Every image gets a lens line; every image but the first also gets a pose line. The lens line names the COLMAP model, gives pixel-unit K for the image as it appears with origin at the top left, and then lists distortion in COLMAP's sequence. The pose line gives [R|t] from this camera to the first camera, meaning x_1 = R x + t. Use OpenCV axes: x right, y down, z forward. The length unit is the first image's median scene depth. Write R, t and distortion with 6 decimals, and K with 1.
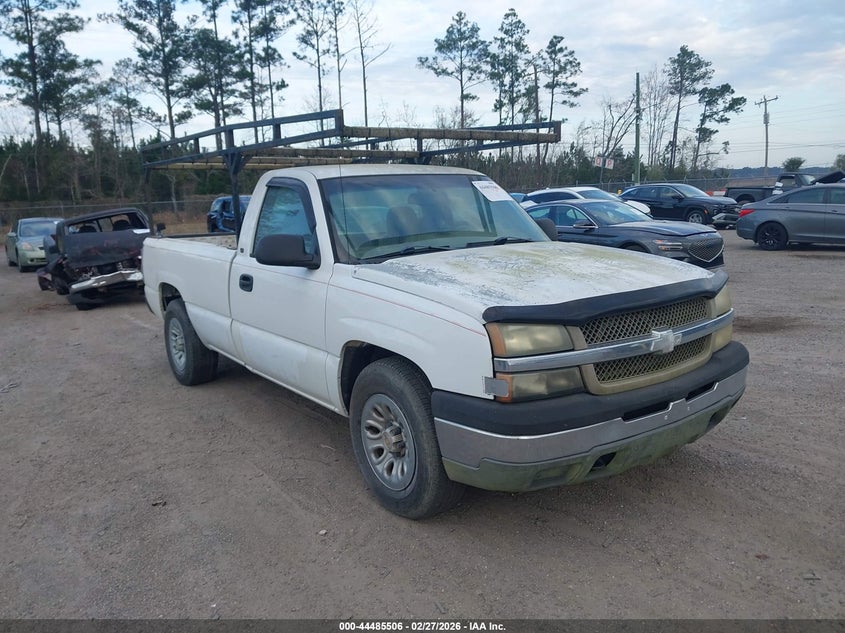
lens RADIAL K [[679.3, 0, 422.5], [0, 679.3, 316.5], [0, 0, 1]] dist [0.024924, -0.002459]
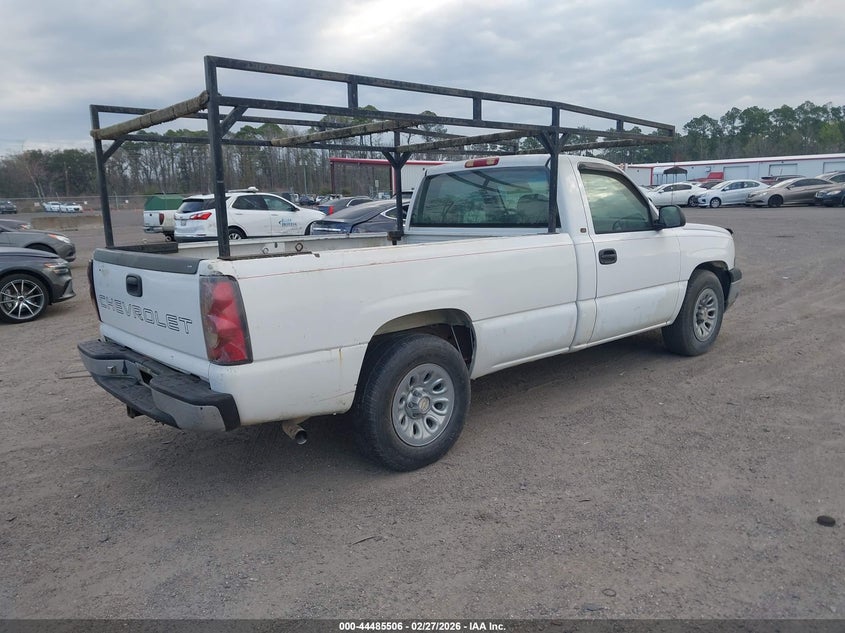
lens RADIAL K [[679.3, 0, 422.5], [0, 679.3, 316.5], [0, 0, 1]] dist [0.024924, -0.002459]
pose [[-0.115856, -0.153854, 0.981278, -1.346386], [0.191708, 0.965891, 0.174076, -0.210929], [-0.974590, 0.208287, -0.082409, 1.440632]]
